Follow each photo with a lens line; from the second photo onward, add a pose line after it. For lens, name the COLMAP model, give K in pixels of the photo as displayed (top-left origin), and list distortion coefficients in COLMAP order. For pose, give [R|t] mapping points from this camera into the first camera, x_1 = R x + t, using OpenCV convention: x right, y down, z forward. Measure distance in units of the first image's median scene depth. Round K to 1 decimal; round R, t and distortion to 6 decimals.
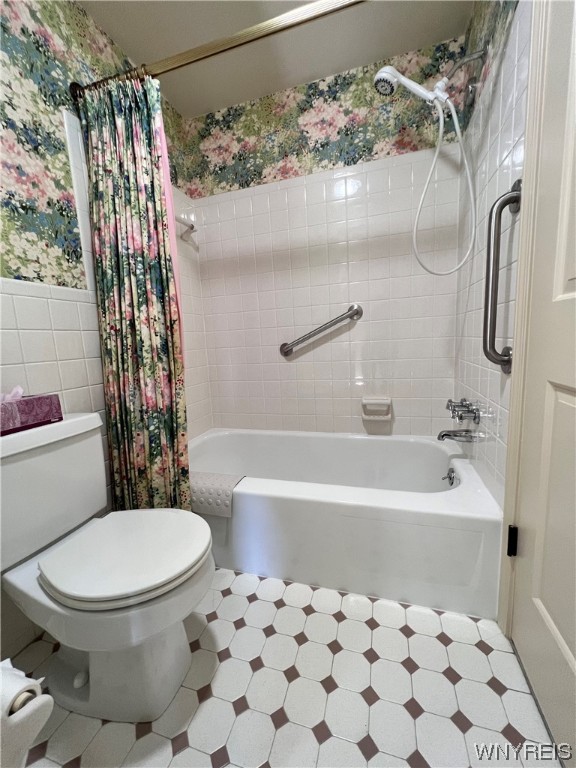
lens RADIAL K [[309.7, 0, 288.4], [0, 309.7, 380.7], [0, 0, 1]] dist [0.002370, 0.000255]
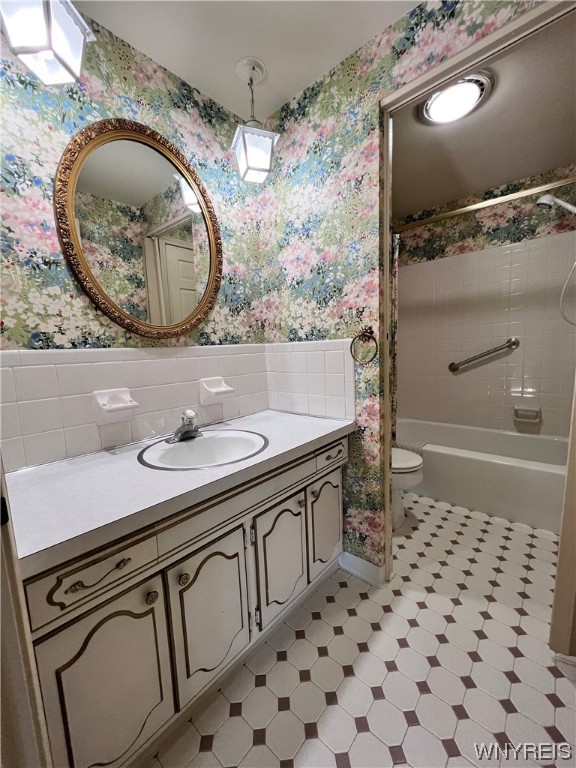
lens RADIAL K [[309.7, 0, 288.3], [0, 309.7, 384.3], [0, 0, 1]] dist [0.002370, 0.000255]
pose [[0.911028, 0.060143, -0.407935, -0.129411], [-0.057490, 0.998170, 0.018771, -0.004859], [0.408317, 0.006352, 0.912818, -0.712820]]
